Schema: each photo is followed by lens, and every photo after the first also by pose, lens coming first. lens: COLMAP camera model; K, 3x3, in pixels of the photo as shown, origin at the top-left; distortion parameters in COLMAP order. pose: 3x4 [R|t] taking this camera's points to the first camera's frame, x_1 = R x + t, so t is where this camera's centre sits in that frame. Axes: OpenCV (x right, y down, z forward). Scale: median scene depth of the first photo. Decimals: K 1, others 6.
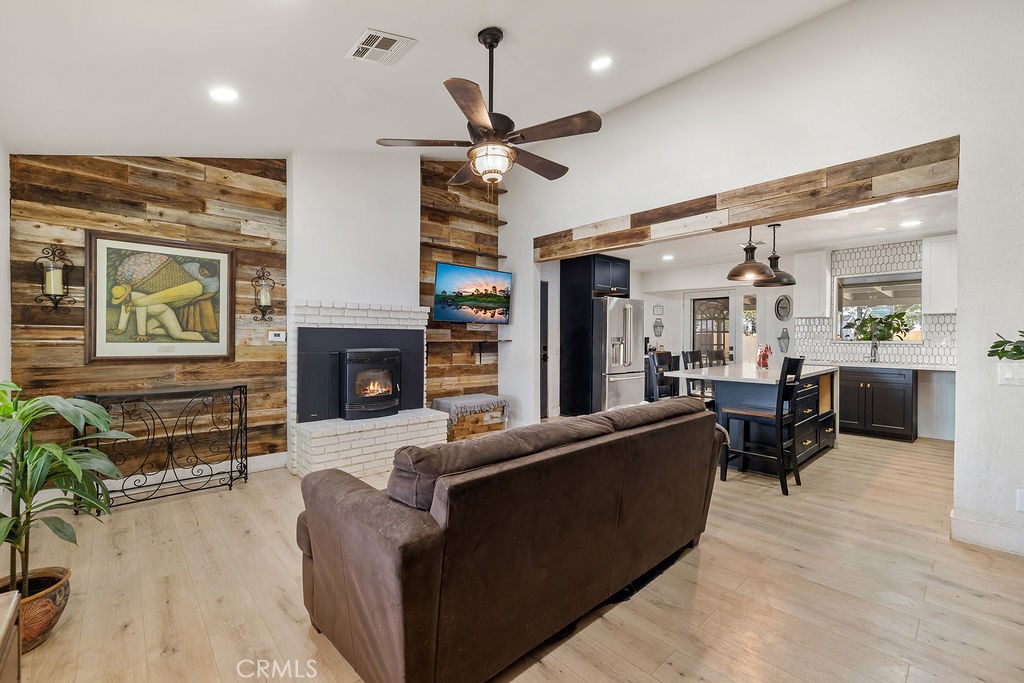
lens RADIAL K [[433.9, 0, 510.7], [0, 433.9, 341.0], [0, 0, 1]] dist [-0.003006, -0.000194]
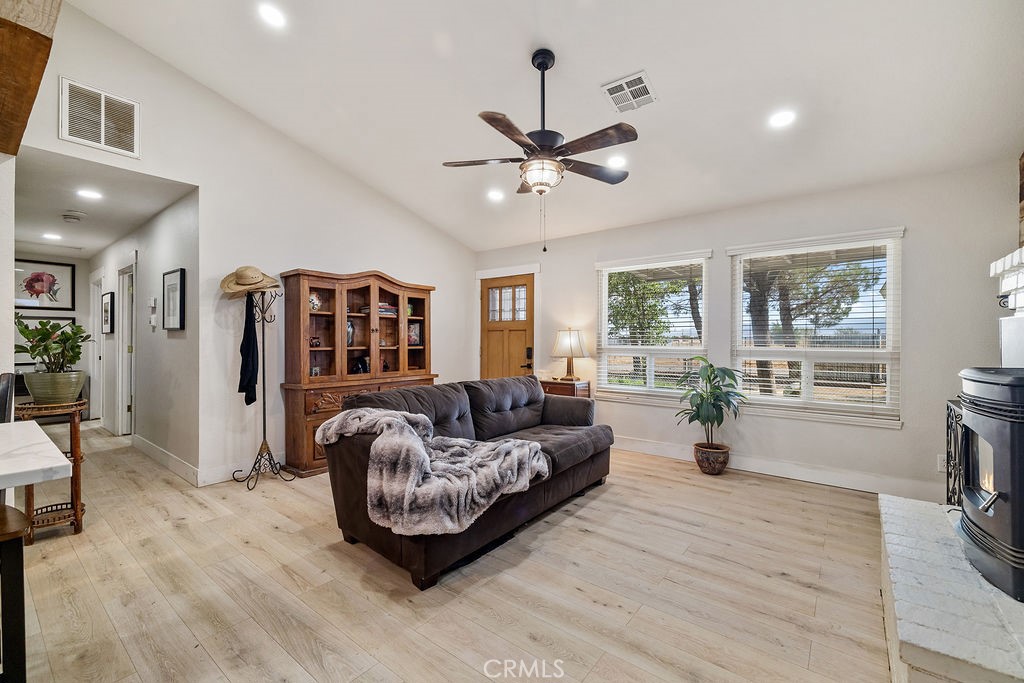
lens RADIAL K [[431.5, 0, 496.5], [0, 431.5, 343.4], [0, 0, 1]] dist [-0.003721, -0.000151]
pose [[-0.991183, -0.005471, -0.132388, 0.140113], [-0.007817, 0.999821, 0.017206, -0.007380], [0.132270, 0.018089, -0.991049, 1.382630]]
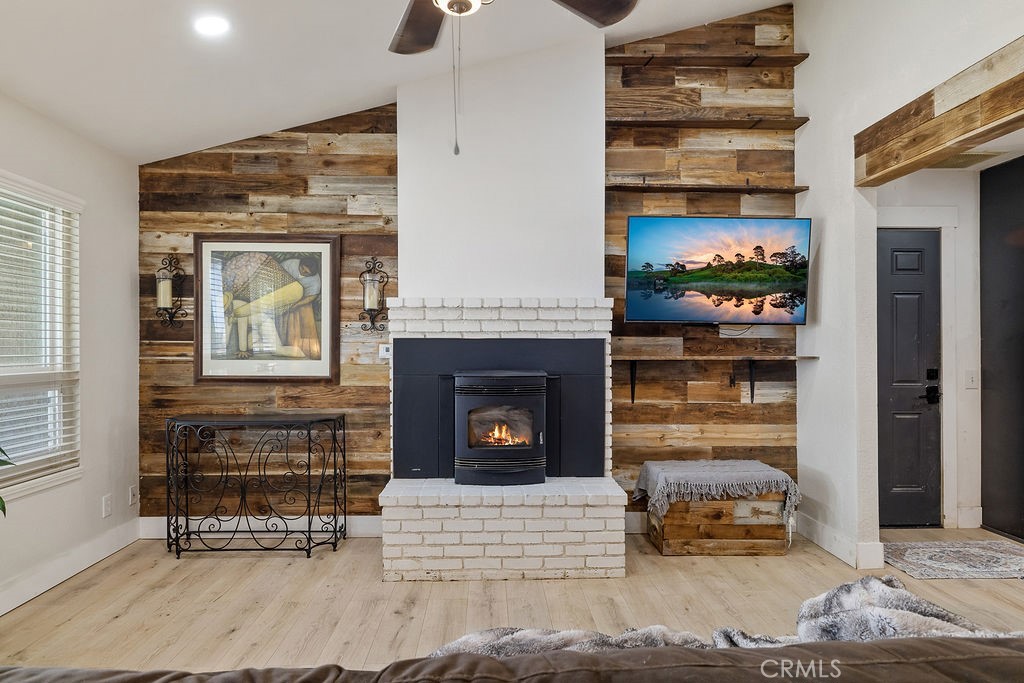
lens RADIAL K [[613.9, 0, 503.2], [0, 613.9, 346.0], [0, 0, 1]] dist [-0.004653, -0.000990]
pose [[0.756841, -0.006534, -0.653567, 0.270919], [-0.001133, 0.999935, -0.011309, -0.008622], [0.653598, 0.009300, 0.756784, 0.372957]]
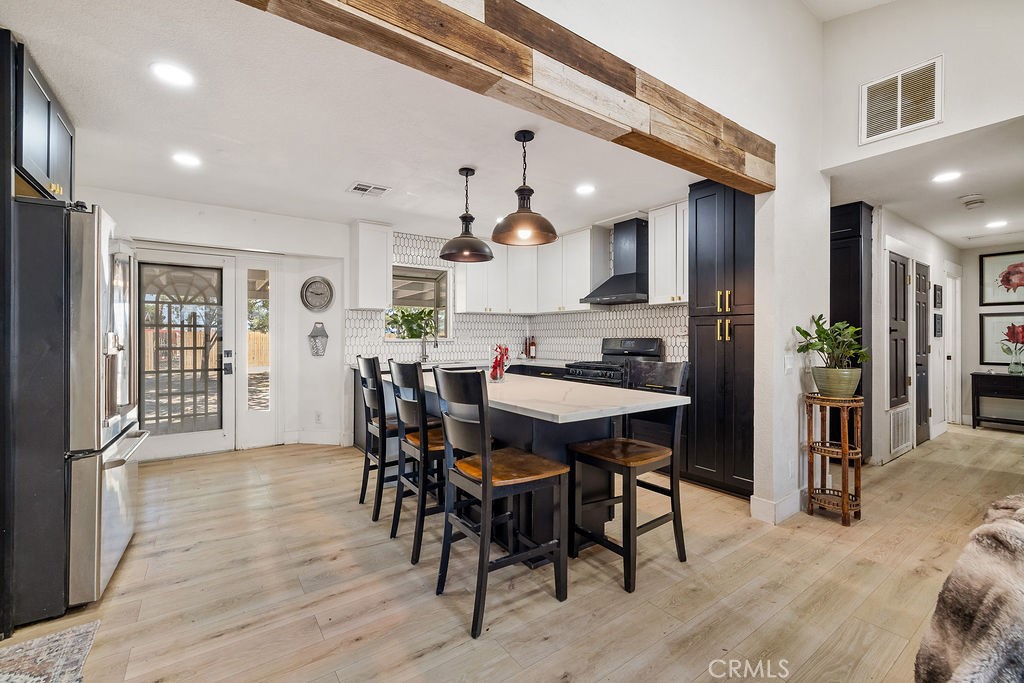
lens RADIAL K [[433.9, 0, 504.8], [0, 433.9, 337.0], [0, 0, 1]] dist [-0.003006, -0.000194]
pose [[0.143134, -0.003581, 0.989697, -0.078735], [0.010441, 0.999943, 0.002108, -0.004999], [-0.989648, 0.010032, 0.143163, 1.062059]]
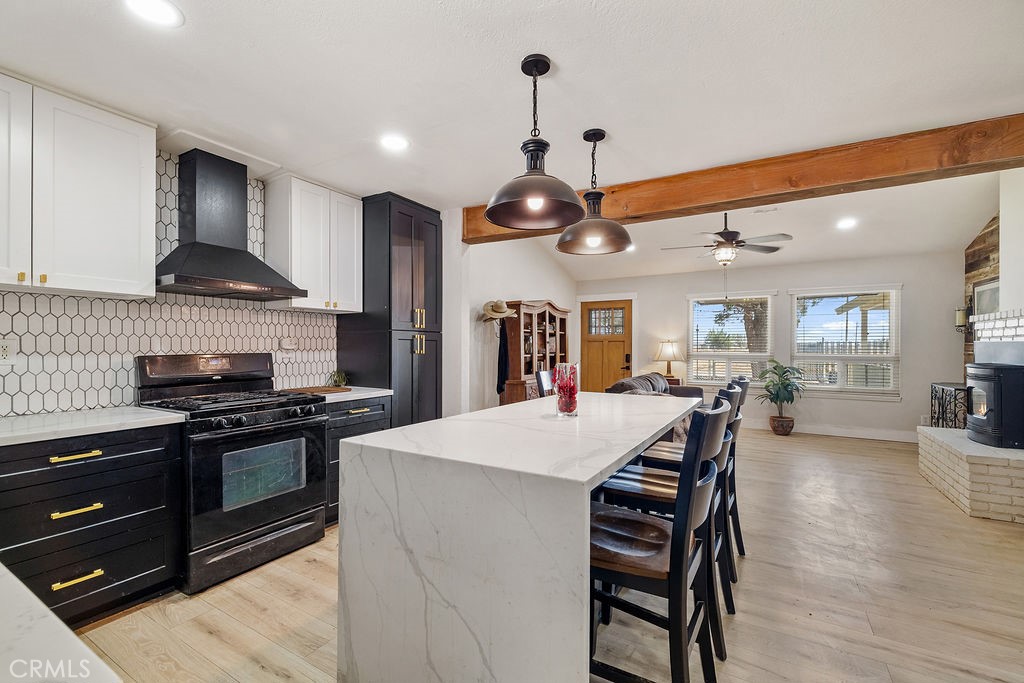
lens RADIAL K [[431.5, 0, 487.8], [0, 431.5, 347.4], [0, 0, 1]] dist [-0.003721, -0.000151]
pose [[-0.970894, -0.004989, -0.239458, 0.935108], [-0.008053, 0.999898, 0.011820, -0.018695], [0.239375, 0.013405, -0.970835, 1.723219]]
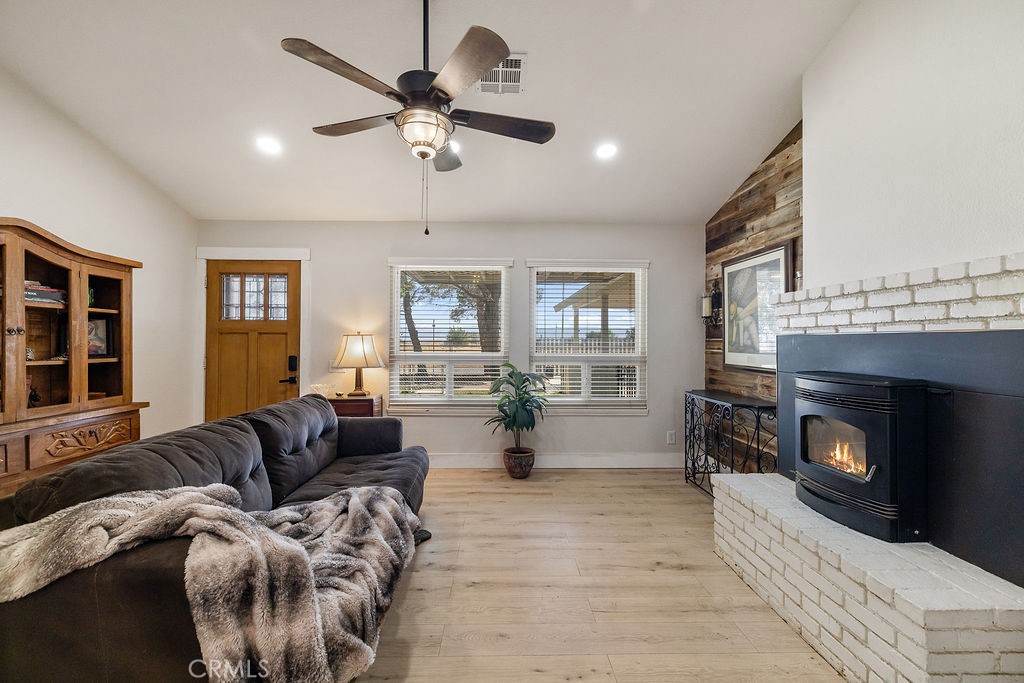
lens RADIAL K [[433.9, 0, 508.5], [0, 433.9, 341.5], [0, 0, 1]] dist [-0.003006, -0.000194]
pose [[-0.662965, -0.008982, -0.748596, 0.308387], [-0.013656, 0.999907, 0.000097, -0.015036], [0.748526, 0.010288, -0.663026, 1.119543]]
